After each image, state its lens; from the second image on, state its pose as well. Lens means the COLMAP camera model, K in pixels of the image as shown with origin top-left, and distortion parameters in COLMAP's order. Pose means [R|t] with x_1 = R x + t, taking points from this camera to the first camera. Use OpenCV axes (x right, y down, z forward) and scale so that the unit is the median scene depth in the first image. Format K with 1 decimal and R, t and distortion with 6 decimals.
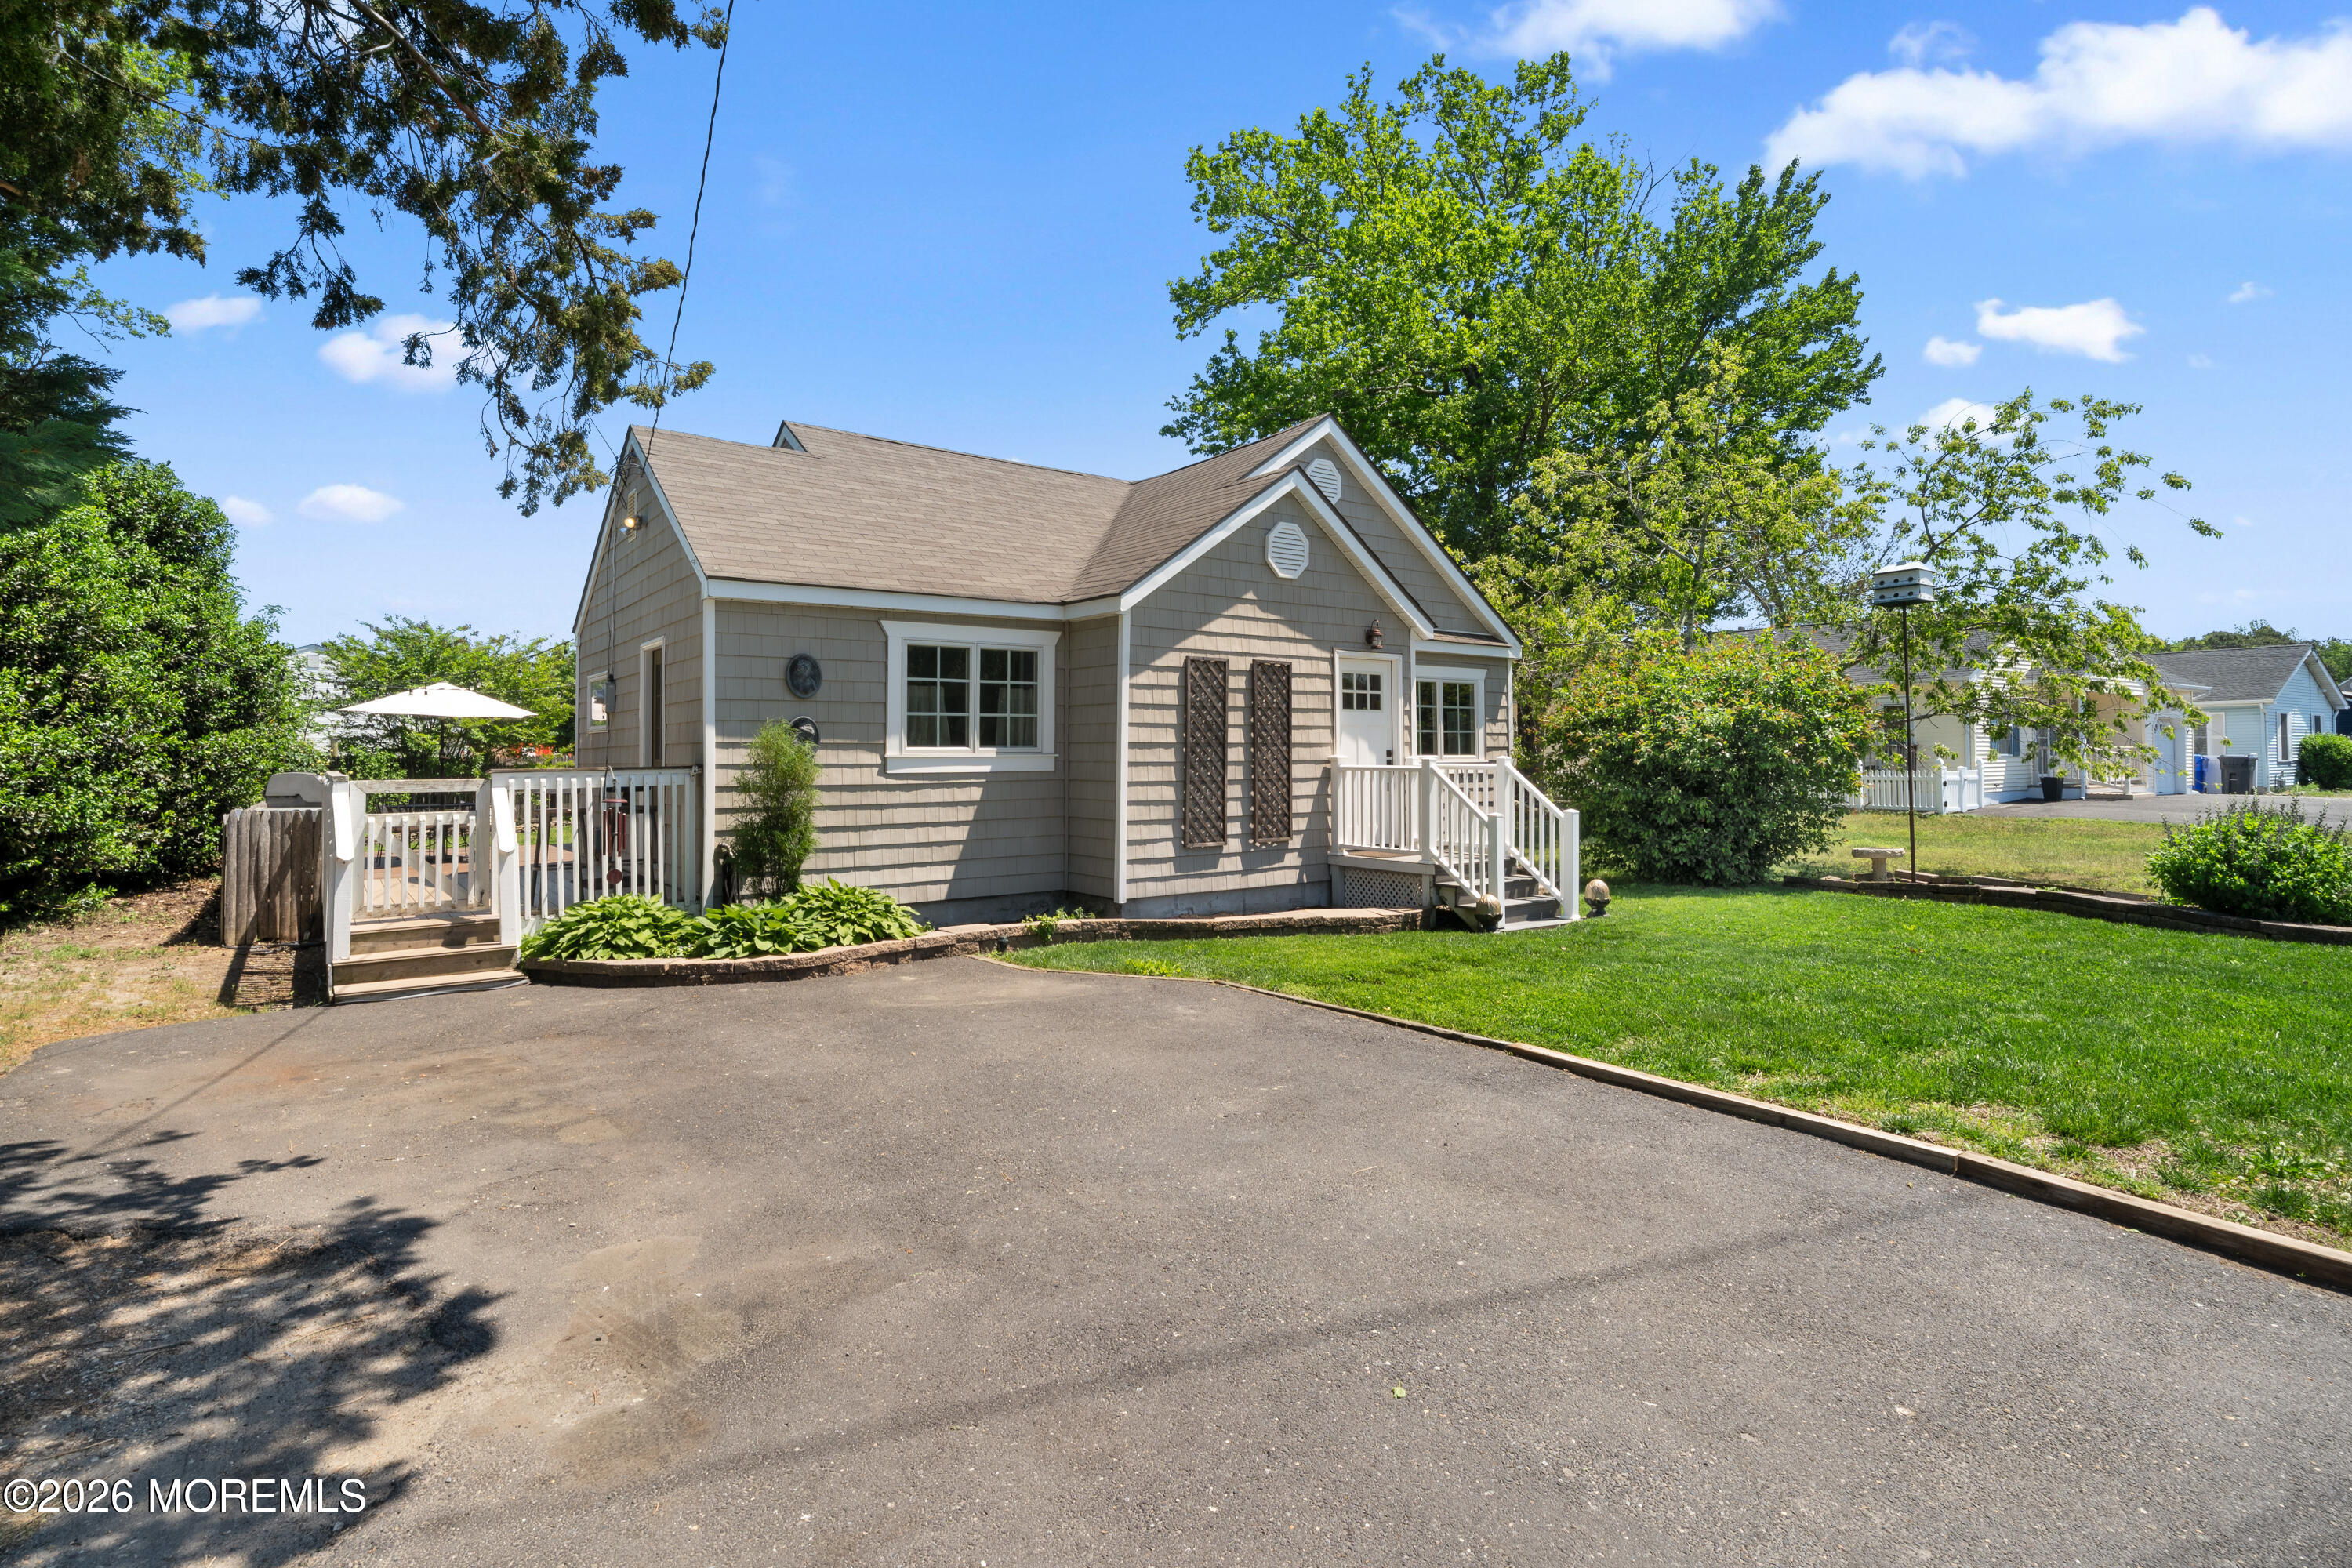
lens RADIAL K [[1166.3, 0, 1170.3], [0, 1166.3, 735.3], [0, 0, 1]] dist [0.000015, 0.000466]
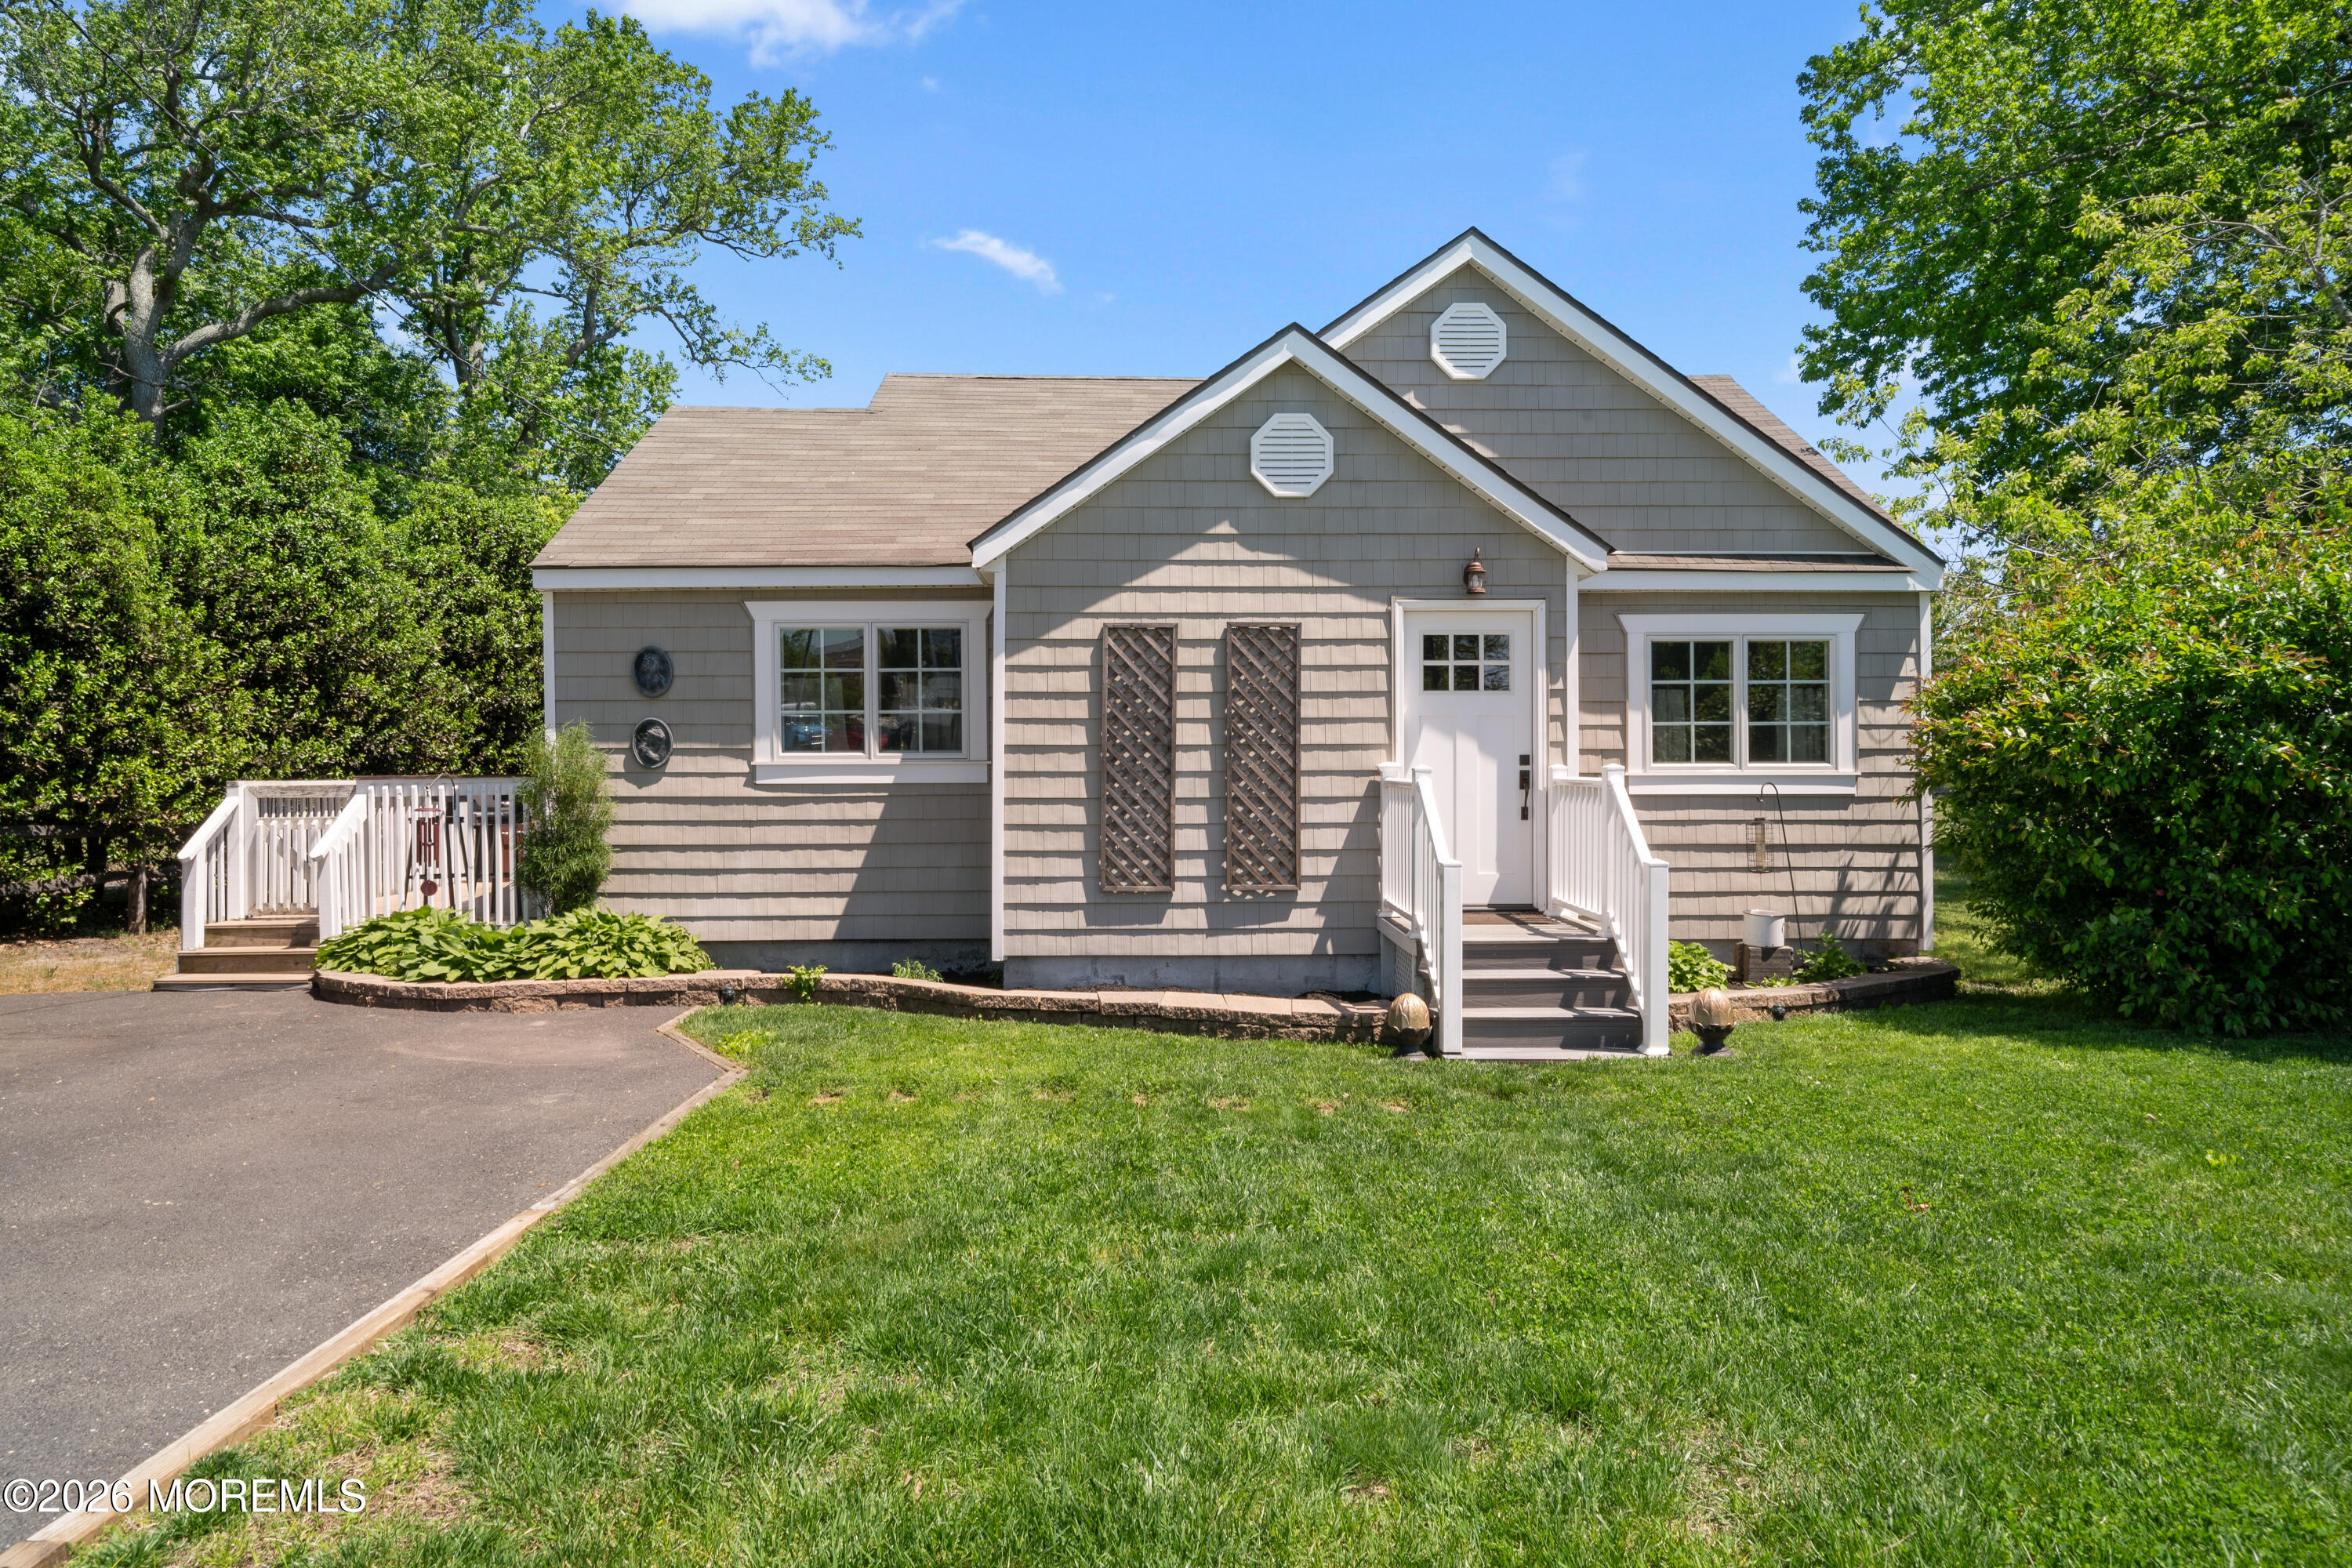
lens RADIAL K [[1437.2, 0, 1178.5], [0, 1437.2, 785.2], [0, 0, 1]] dist [-0.001902, -0.003595]
pose [[0.813812, 0.008438, -0.581067, 0.546727], [0.009400, 0.999573, 0.027680, 0.006942], [0.581052, -0.027988, 0.813385, 0.301790]]
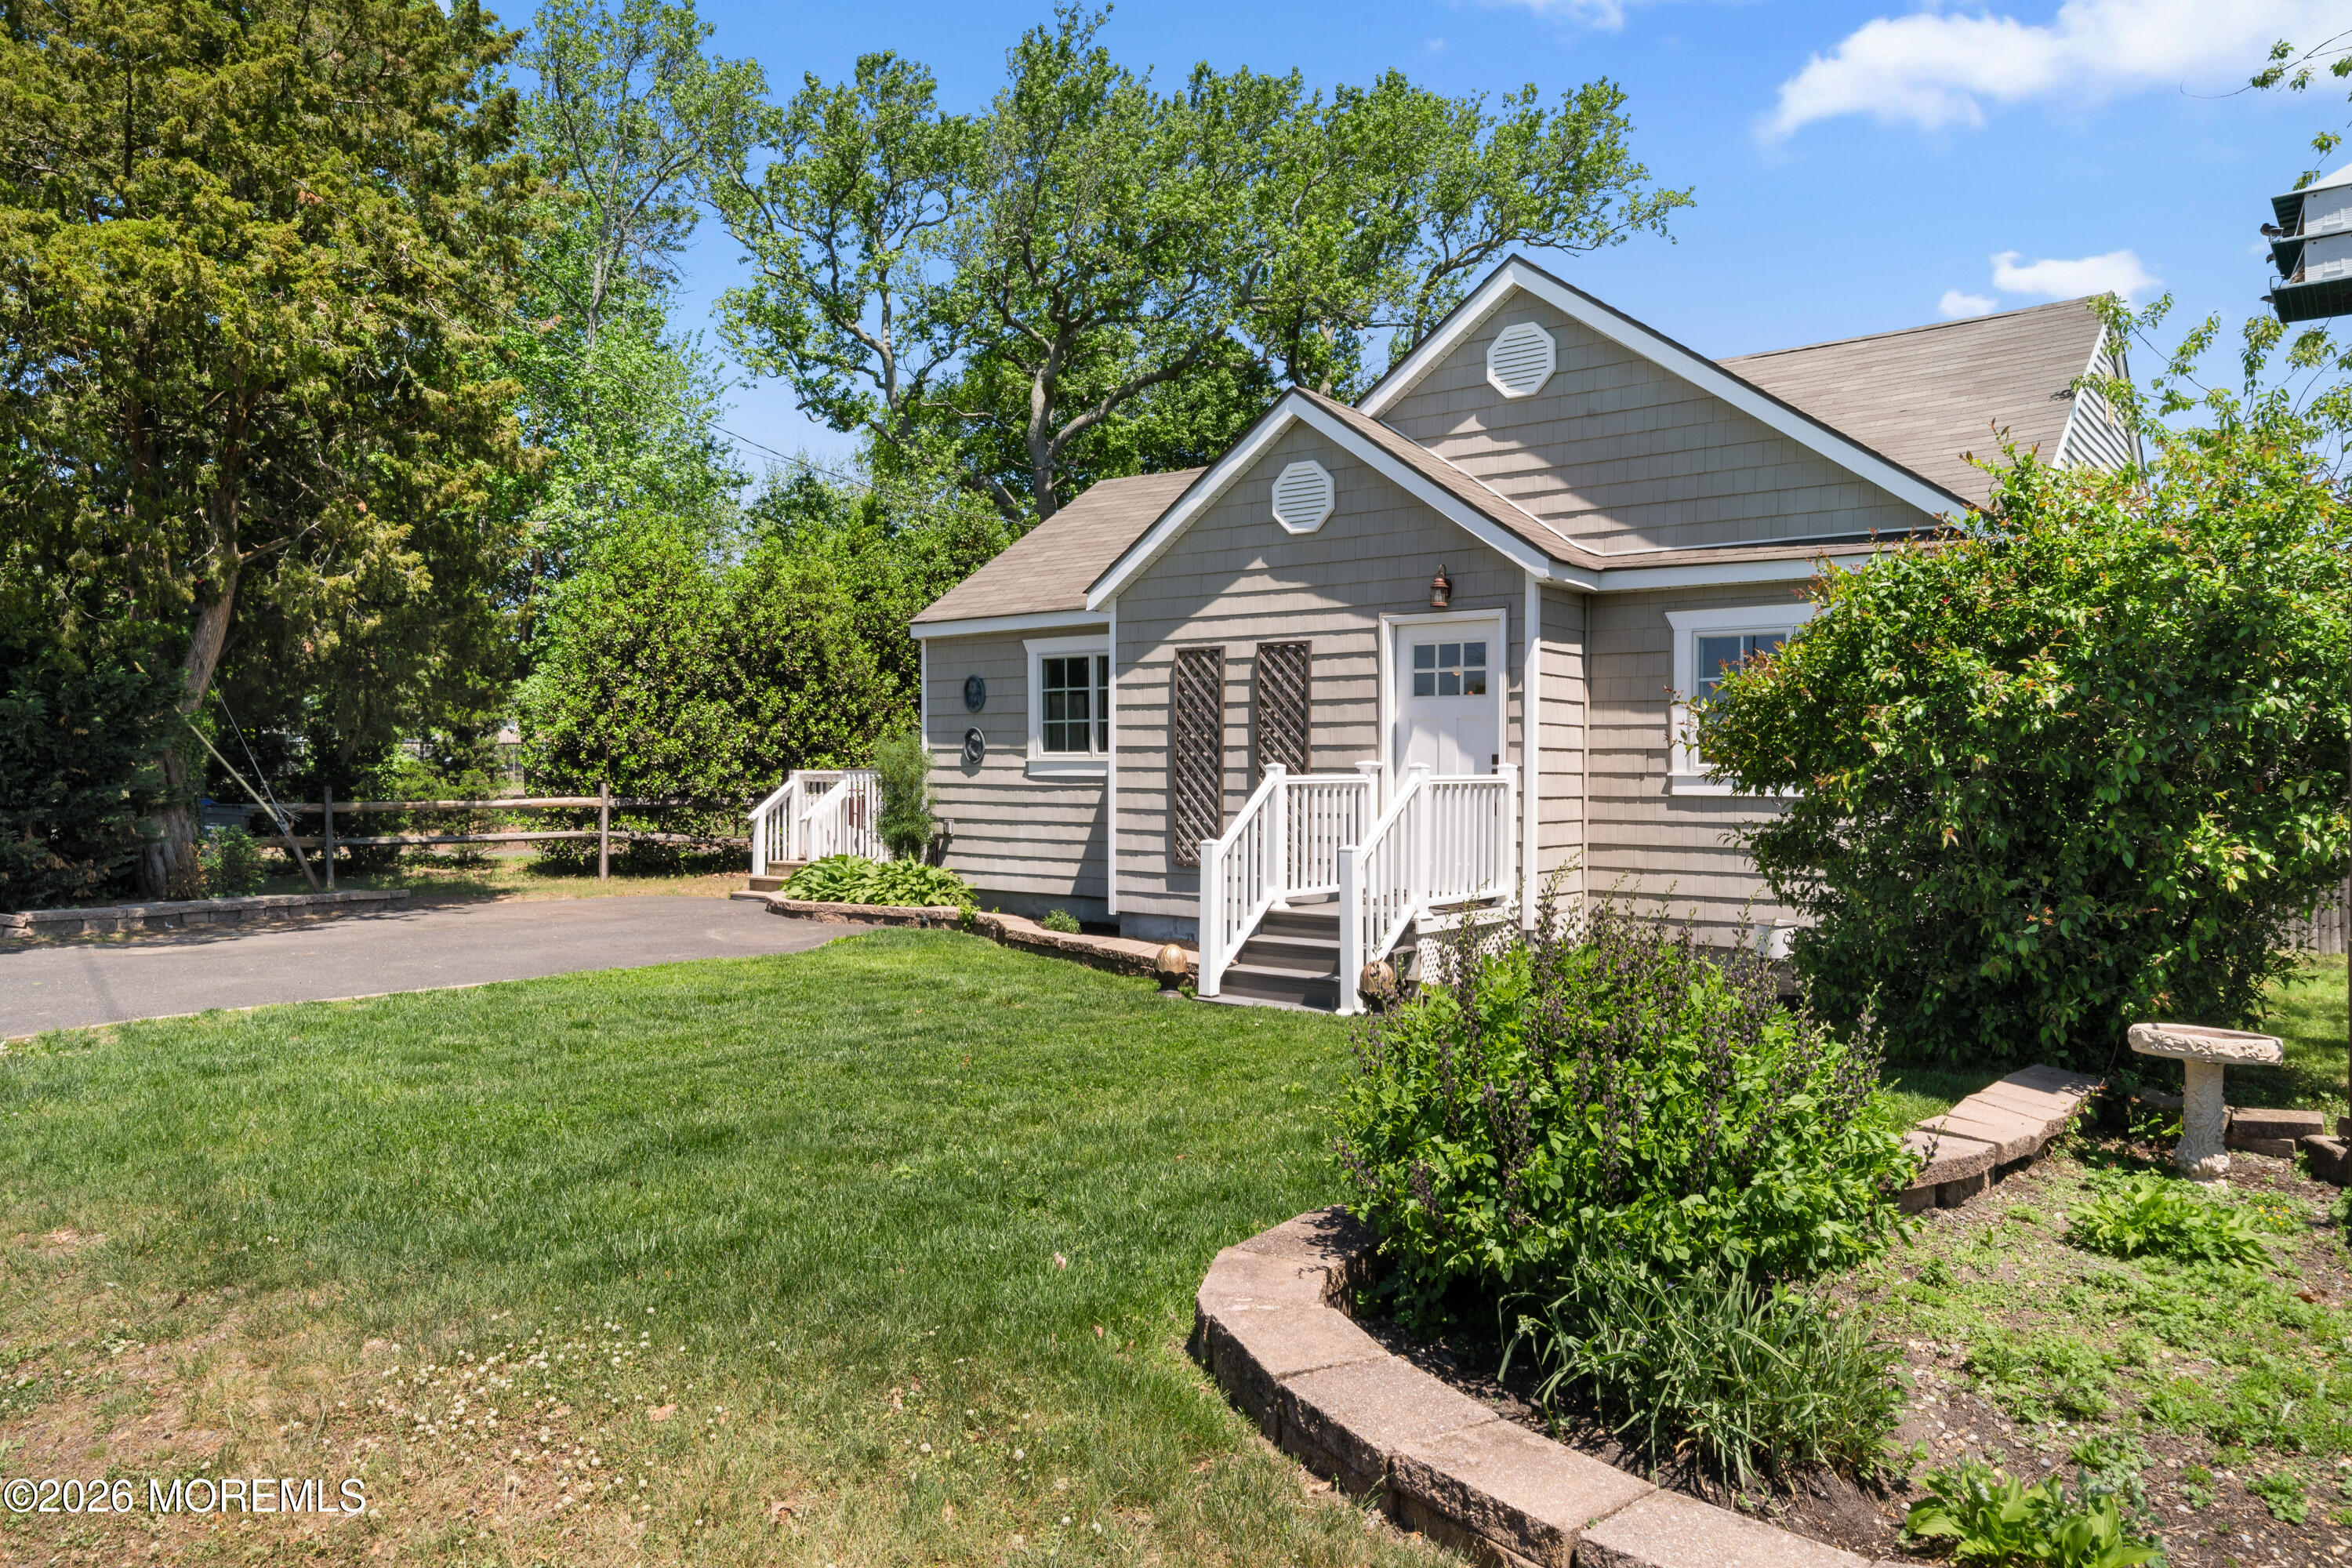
lens RADIAL K [[1556.2, 0, 1177.4], [0, 1556.2, 781.6], [0, 0, 1]] dist [-0.003148, 0.000124]
pose [[0.262433, 0.014797, -0.964837, 1.122661], [0.011211, 0.999768, 0.018382, 0.011251], [0.964885, -0.015641, 0.262206, 0.670982]]
